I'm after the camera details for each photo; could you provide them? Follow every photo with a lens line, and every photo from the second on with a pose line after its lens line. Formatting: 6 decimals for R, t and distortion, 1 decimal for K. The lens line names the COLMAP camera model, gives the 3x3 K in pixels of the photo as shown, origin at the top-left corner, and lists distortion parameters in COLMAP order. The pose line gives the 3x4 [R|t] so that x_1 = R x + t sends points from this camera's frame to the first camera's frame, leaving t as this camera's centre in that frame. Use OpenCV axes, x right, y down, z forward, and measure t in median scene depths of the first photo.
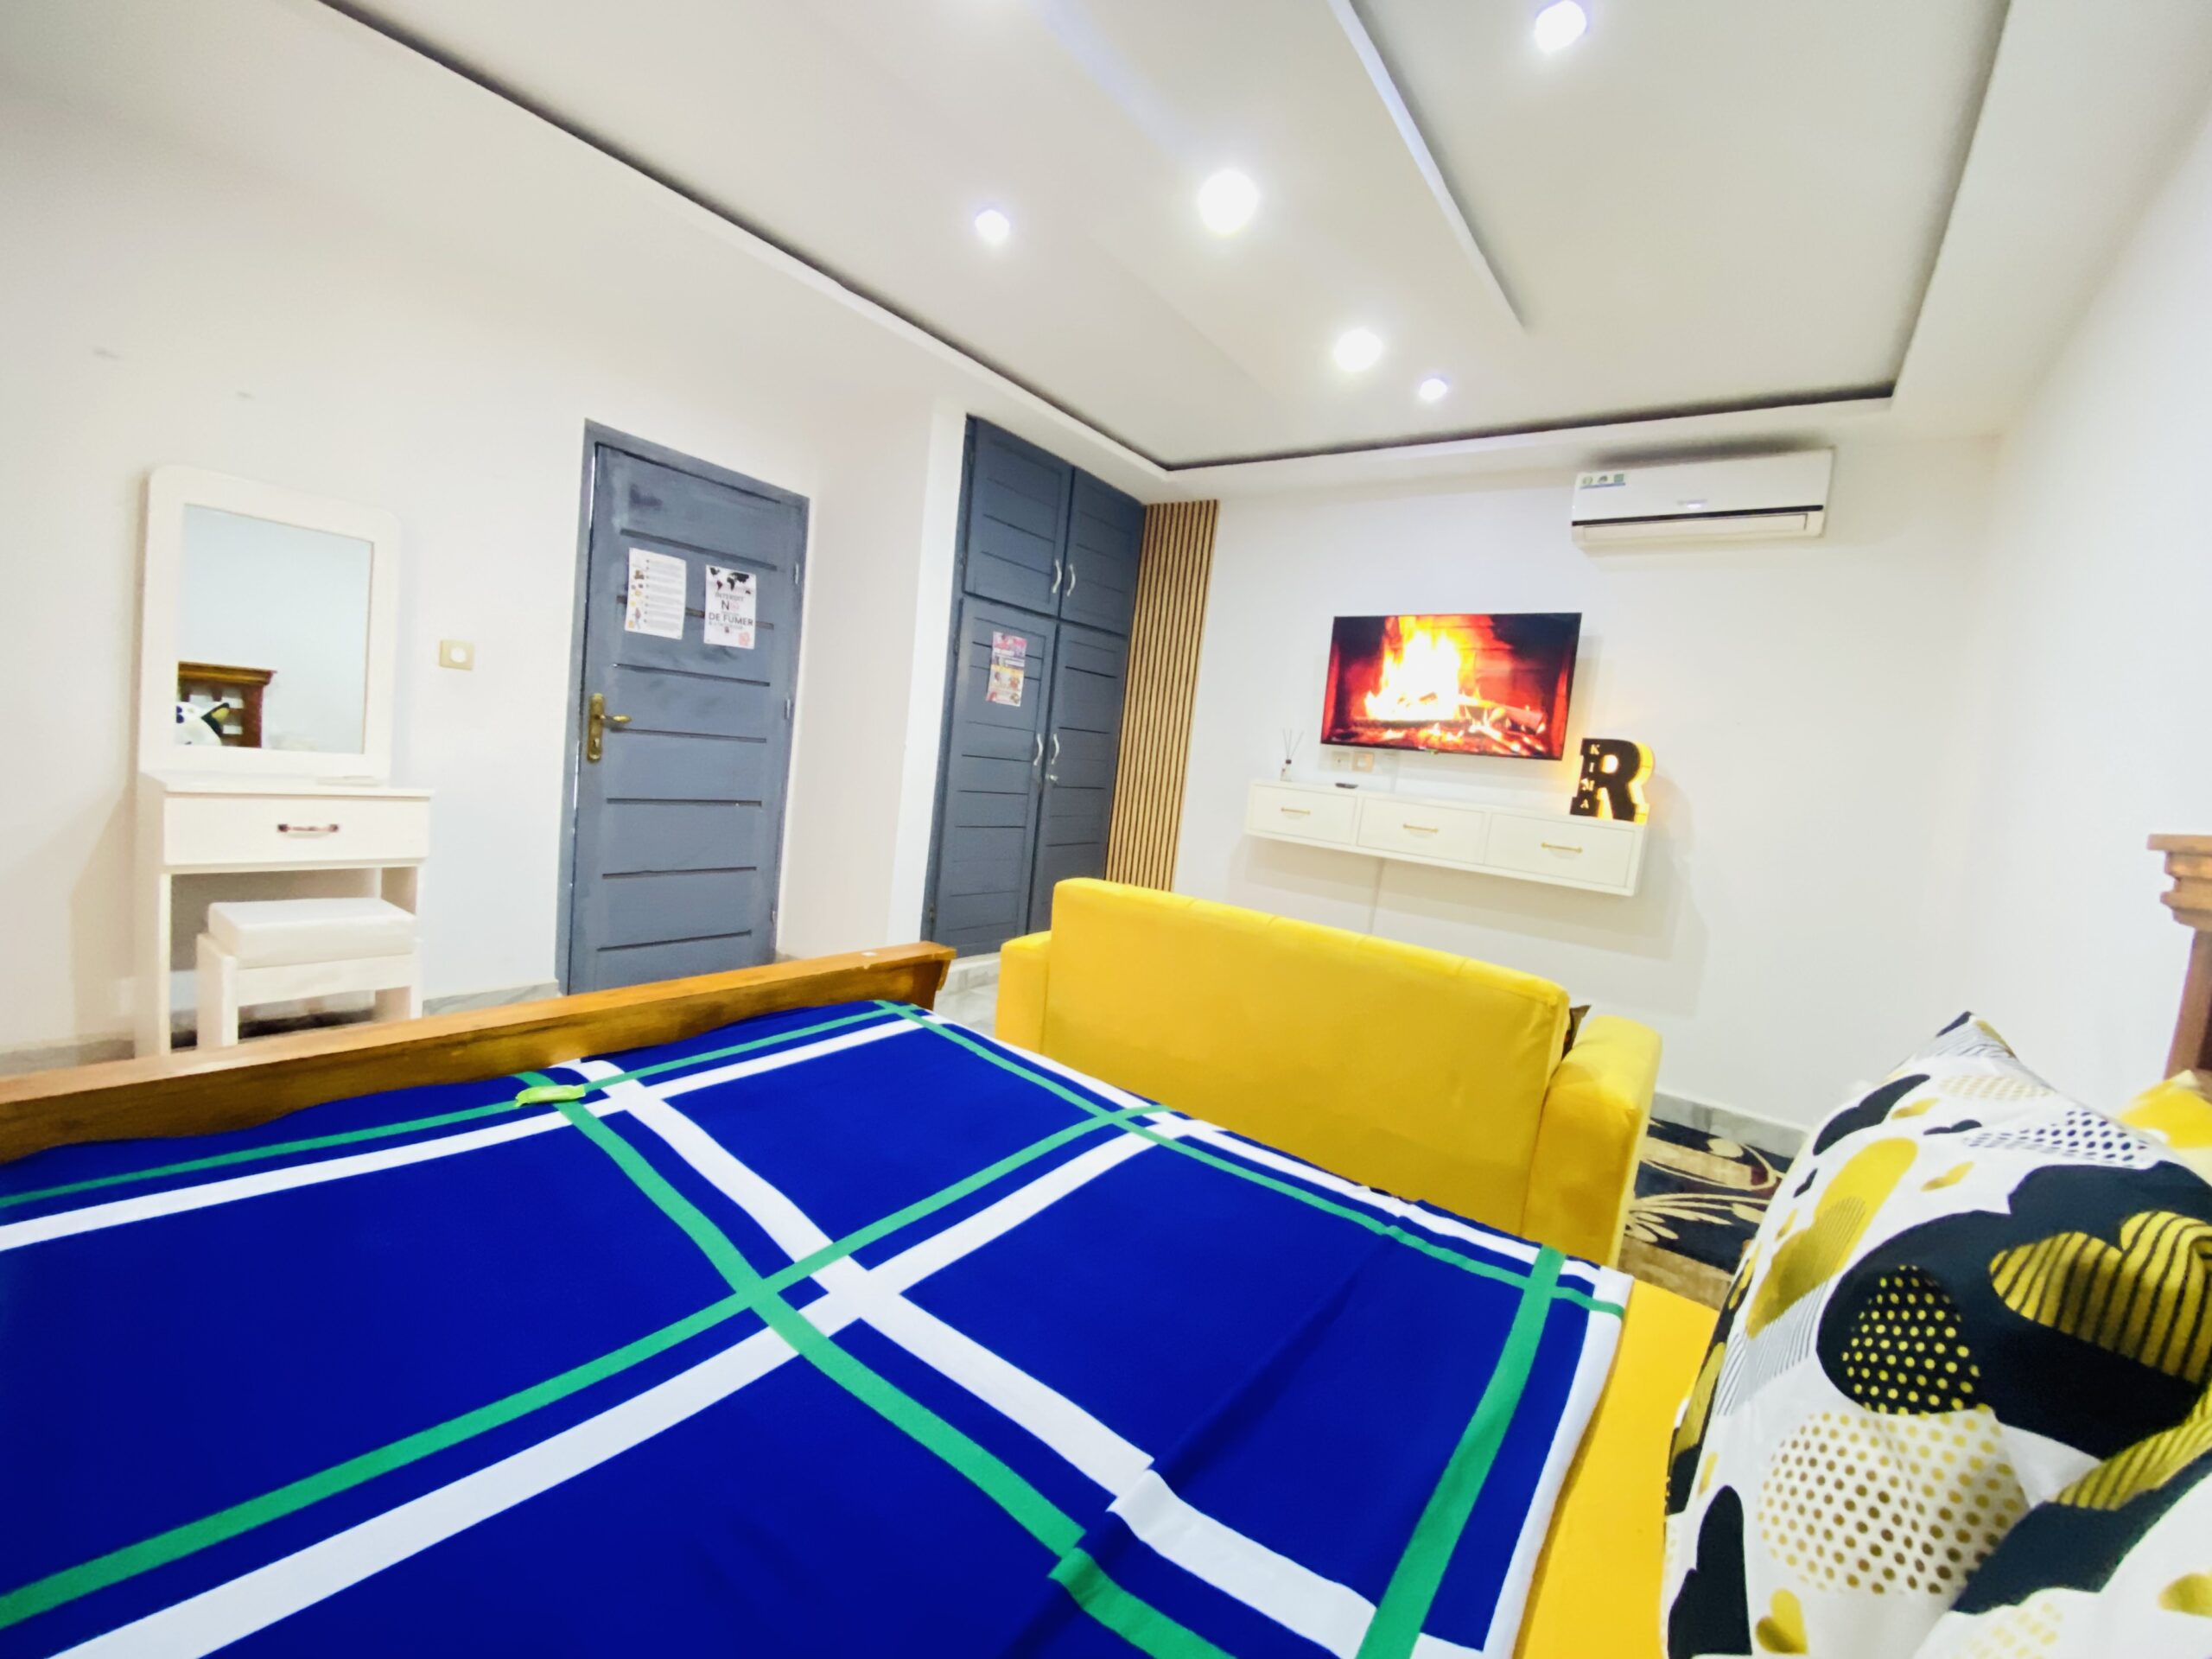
lens RADIAL K [[906.7, 0, 1097.5], [0, 906.7, 825.9], [0, 0, 1]] dist [0.013227, -0.012162]
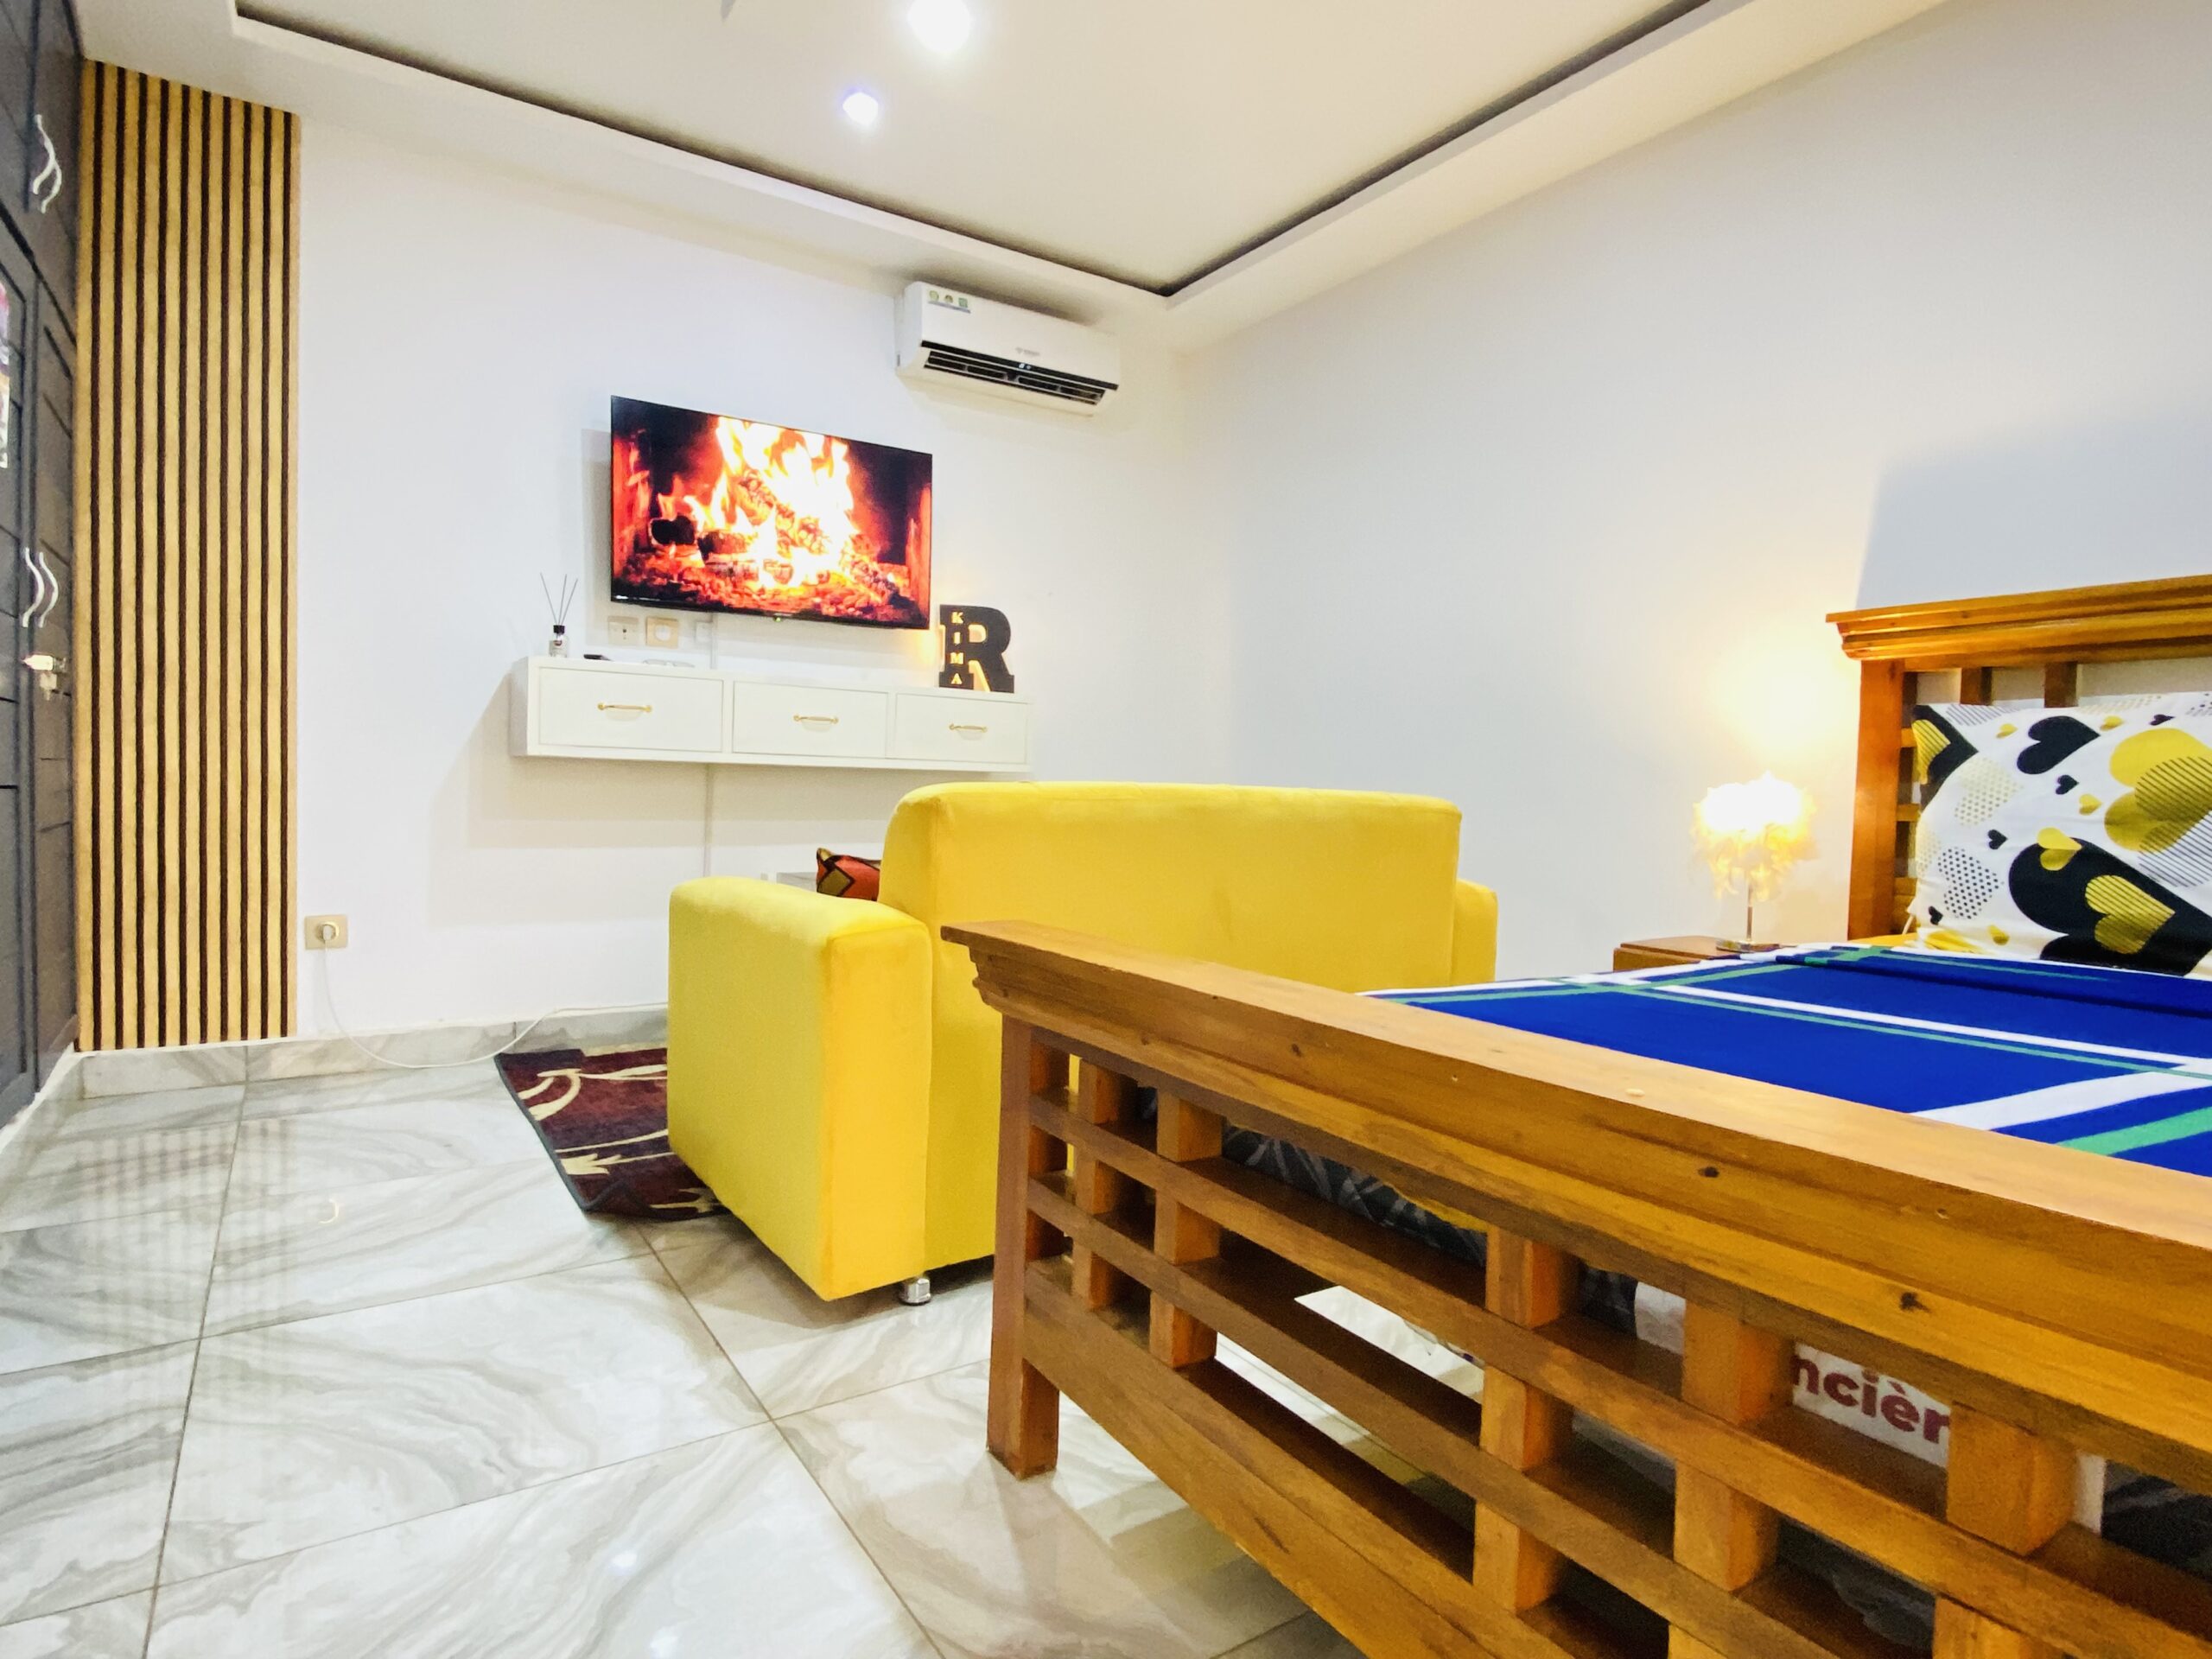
lens RADIAL K [[1218.1, 0, 1113.4], [0, 1218.1, 835.6], [0, 0, 1]] dist [0.024548, -0.024791]
pose [[0.331844, -0.133852, 0.933790, -0.509252], [0.089725, 0.989873, 0.110006, 0.008989], [-0.939058, 0.047280, 0.340493, 0.448742]]
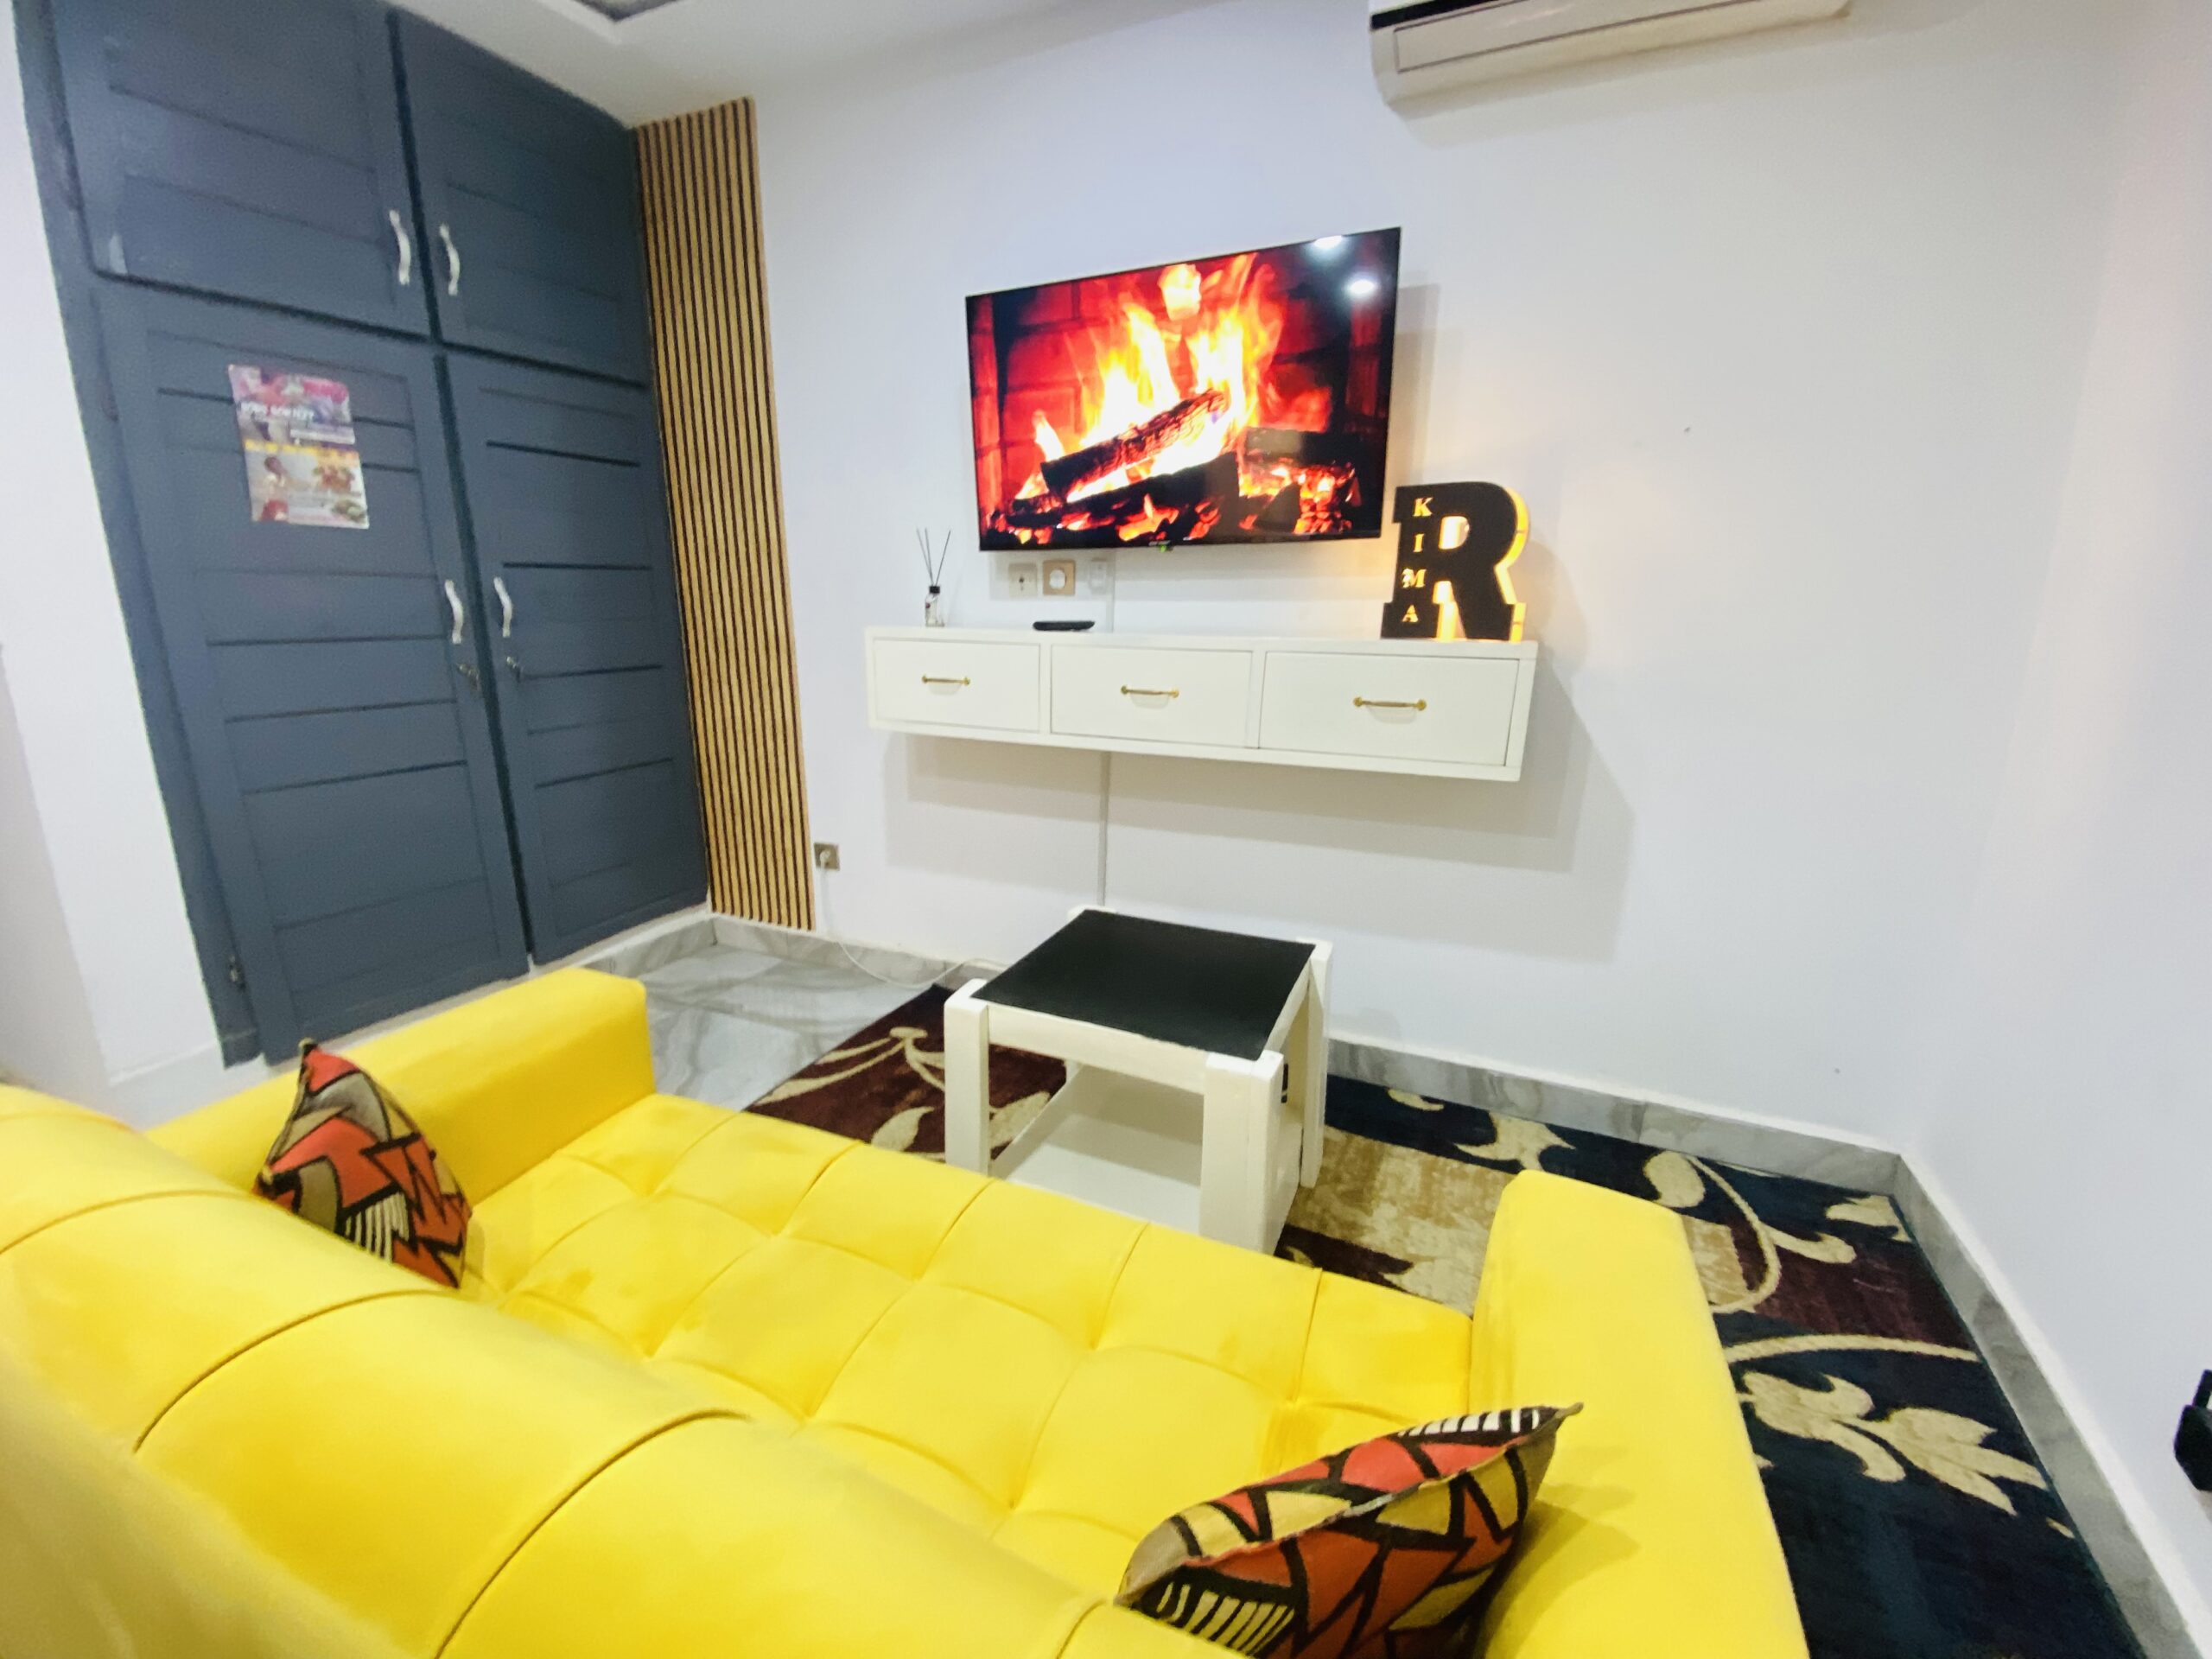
lens RADIAL K [[906.7, 0, 1107.1], [0, 906.7, 845.5], [0, 0, 1]] dist [0.013227, -0.012162]
pose [[0.976950, -0.142089, 0.159310, 0.241734], [0.109649, 0.974333, 0.196601, -0.015736], [-0.183156, -0.174601, 0.967455, 0.464359]]
